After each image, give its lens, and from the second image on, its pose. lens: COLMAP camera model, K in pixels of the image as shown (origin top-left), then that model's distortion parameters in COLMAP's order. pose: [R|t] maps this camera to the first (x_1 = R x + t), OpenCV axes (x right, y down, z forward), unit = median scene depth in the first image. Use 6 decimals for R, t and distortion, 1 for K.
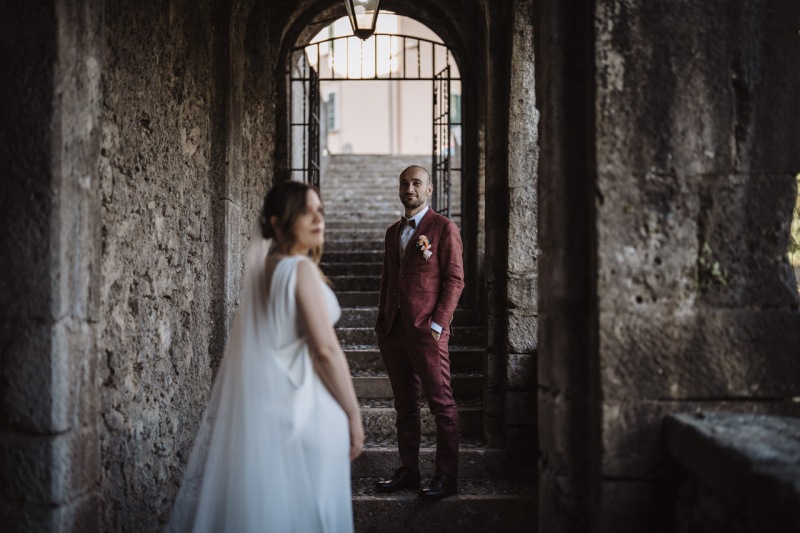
lens RADIAL K [[1089.8, 0, 396.7], [0, 1089.8, 264.3], [0, 0, 1]] dist [0.028175, 0.000000]
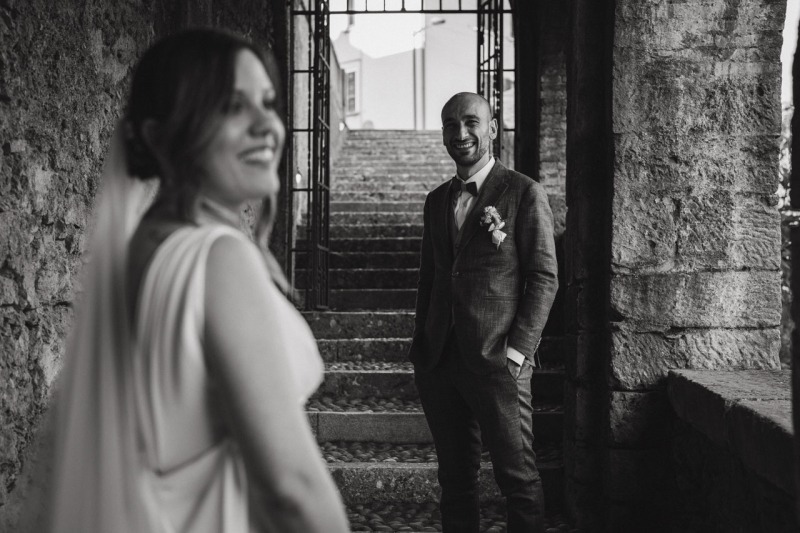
lens RADIAL K [[1089.8, 0, 397.2], [0, 1089.8, 270.3], [0, 0, 1]] dist [0.028175, 0.000000]
pose [[0.999813, 0.002671, -0.019155, -0.014045], [-0.002408, 0.999903, 0.013720, 0.002189], [0.019190, -0.013672, 0.999722, 0.399187]]
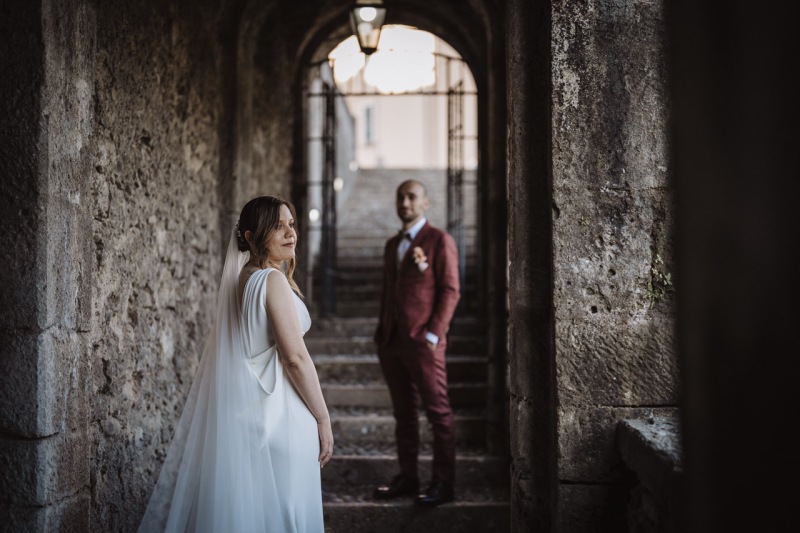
lens RADIAL K [[1089.8, 0, 400.4], [0, 1089.8, 263.0], [0, 0, 1]] dist [0.028175, 0.000000]
pose [[0.999315, -0.003401, -0.036862, 0.045383], [0.002962, 0.999924, -0.011949, 0.000178], [0.036900, 0.011832, 0.999249, -0.024852]]
